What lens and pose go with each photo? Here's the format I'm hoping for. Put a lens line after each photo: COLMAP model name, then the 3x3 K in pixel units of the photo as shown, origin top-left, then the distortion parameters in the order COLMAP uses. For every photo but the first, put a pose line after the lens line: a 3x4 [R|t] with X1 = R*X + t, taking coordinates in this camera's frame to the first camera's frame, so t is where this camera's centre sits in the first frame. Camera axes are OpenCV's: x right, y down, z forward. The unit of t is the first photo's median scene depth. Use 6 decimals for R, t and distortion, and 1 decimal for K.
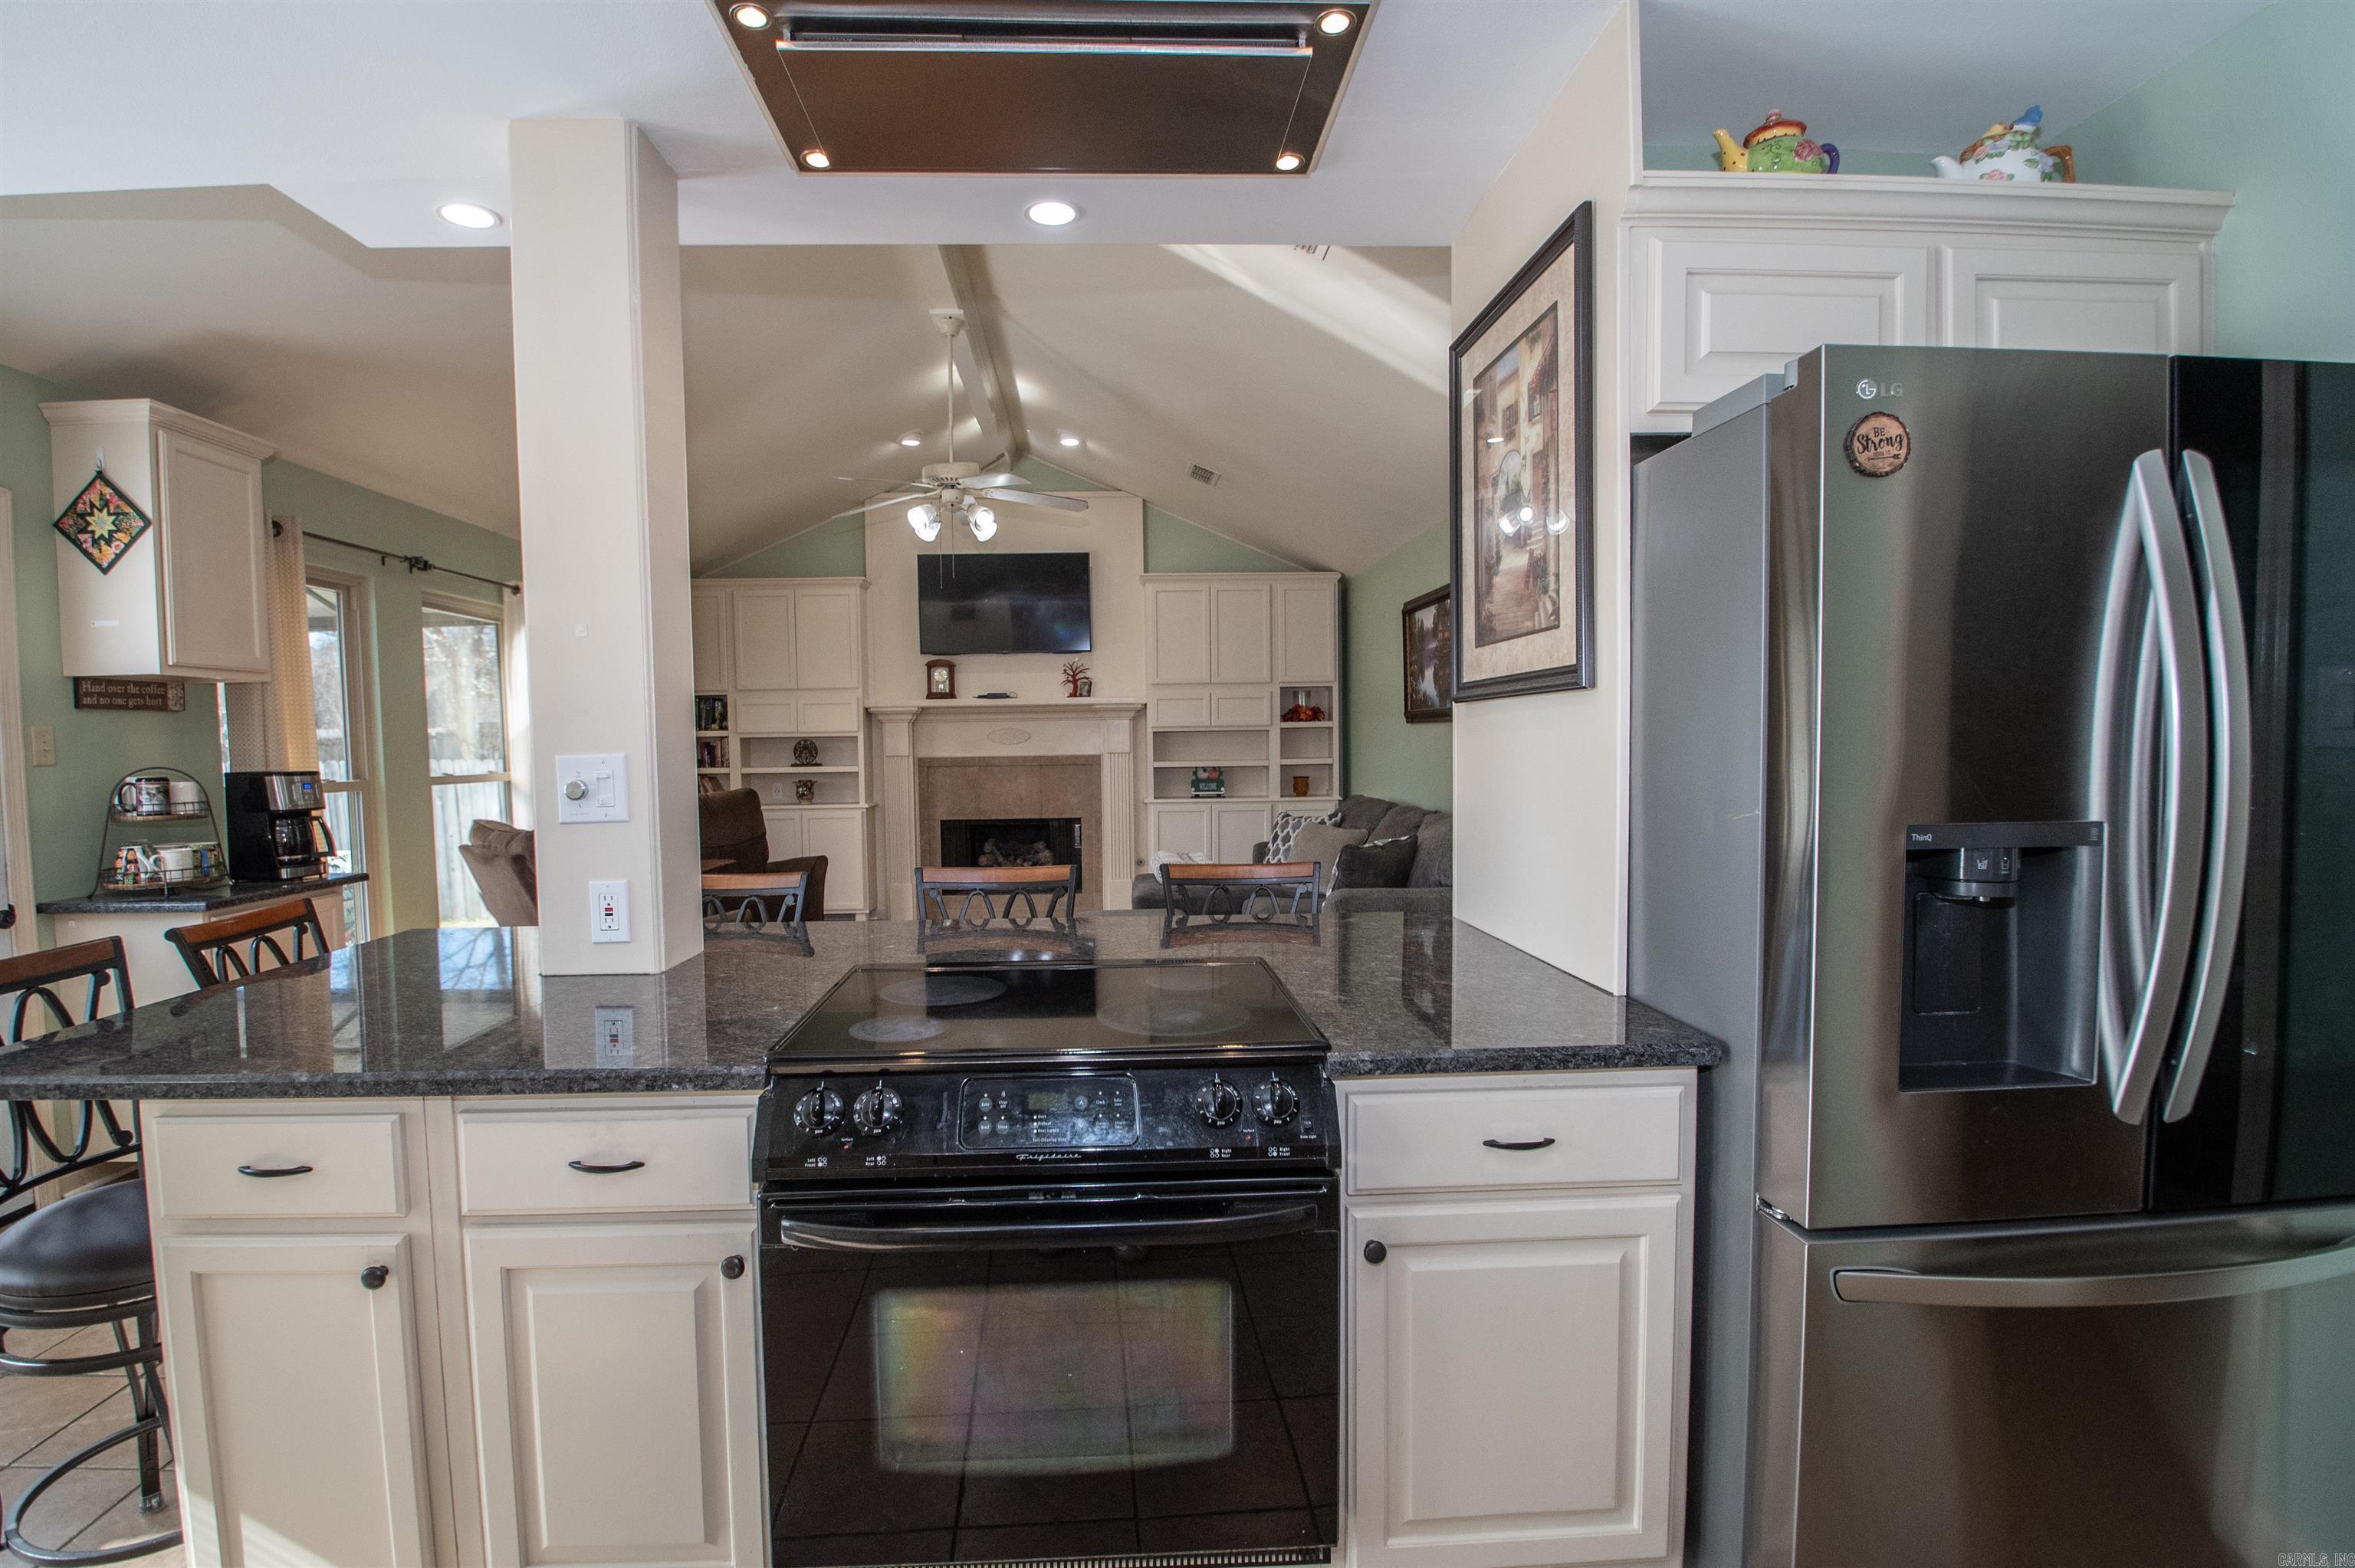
lens RADIAL K [[1081.2, 0, 1135.1], [0, 1081.2, 793.2], [0, 0, 1]] dist [-0.011532, -0.000018]
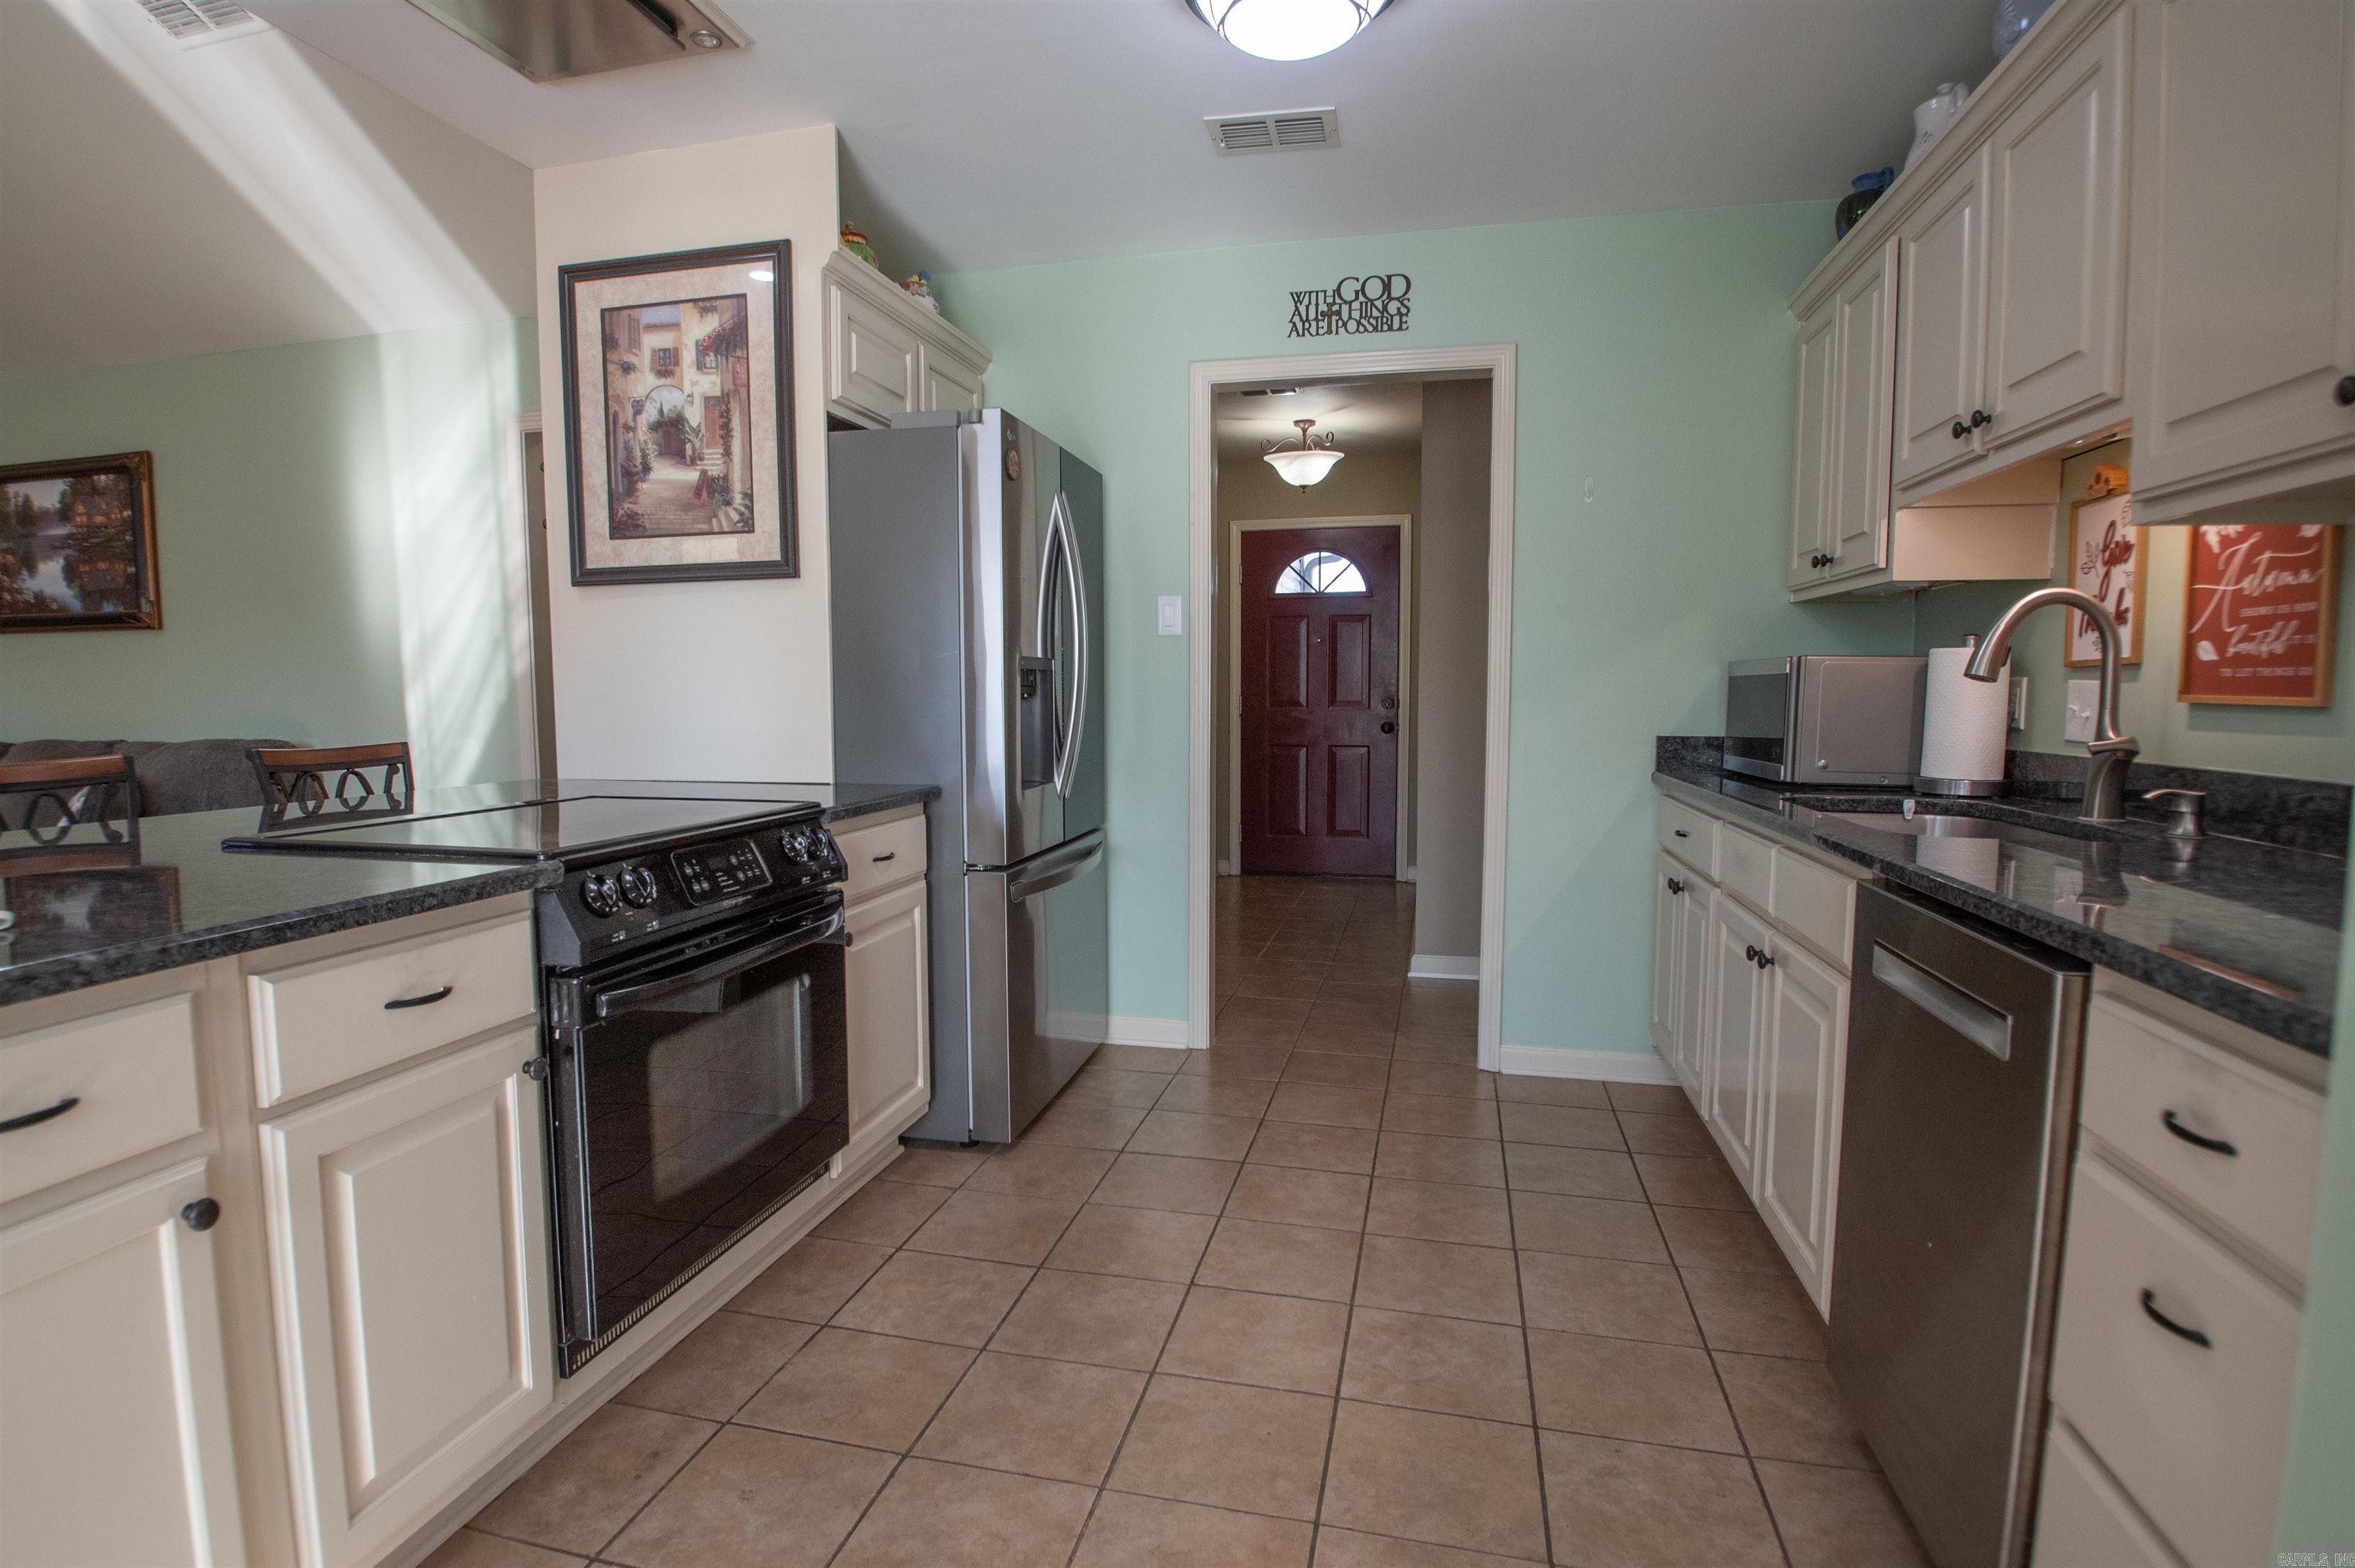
lens RADIAL K [[1188.8, 0, 1133.8], [0, 1188.8, 790.8], [0, 0, 1]] dist [-0.031596, -0.004033]
pose [[0.284013, -0.071225, 0.956171, -0.227784], [0.047620, 0.997054, 0.060126, 0.026168], [-0.957637, 0.028456, 0.286568, 0.026771]]
